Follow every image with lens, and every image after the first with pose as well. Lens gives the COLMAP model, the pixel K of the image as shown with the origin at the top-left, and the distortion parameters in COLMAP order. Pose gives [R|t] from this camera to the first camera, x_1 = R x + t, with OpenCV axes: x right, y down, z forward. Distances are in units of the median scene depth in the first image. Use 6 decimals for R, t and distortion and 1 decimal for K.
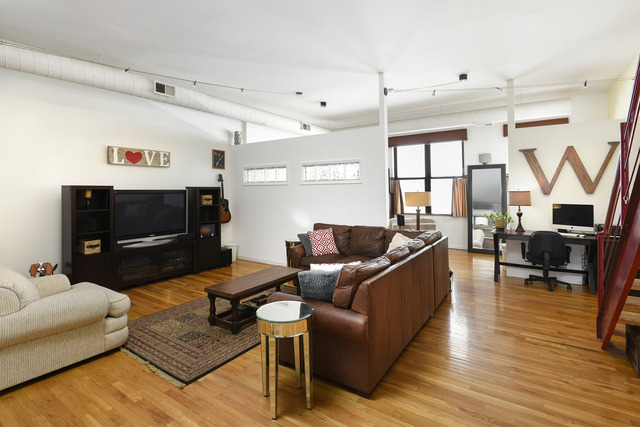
lens RADIAL K [[306.9, 0, 321.7], [0, 306.9, 192.4], [0, 0, 1]] dist [-0.000545, -0.000079]
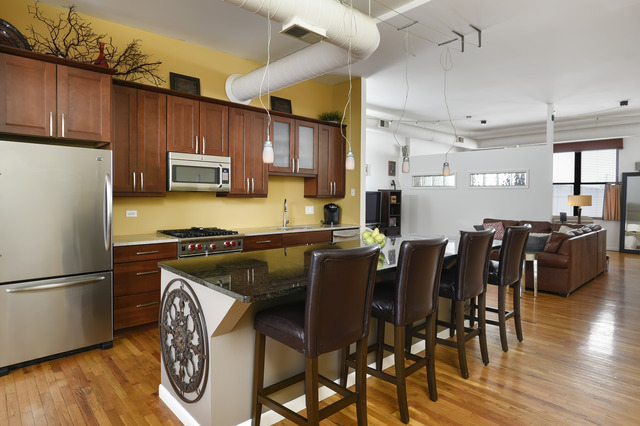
lens RADIAL K [[348.5, 0, 318.8], [0, 348.5, 206.2], [0, 0, 1]] dist [0.000326, -0.001343]
pose [[0.967749, 0.022439, -0.250914, -0.305830], [-0.015411, 0.999433, 0.029938, 0.013026], [0.251443, -0.025105, 0.967546, -0.563455]]
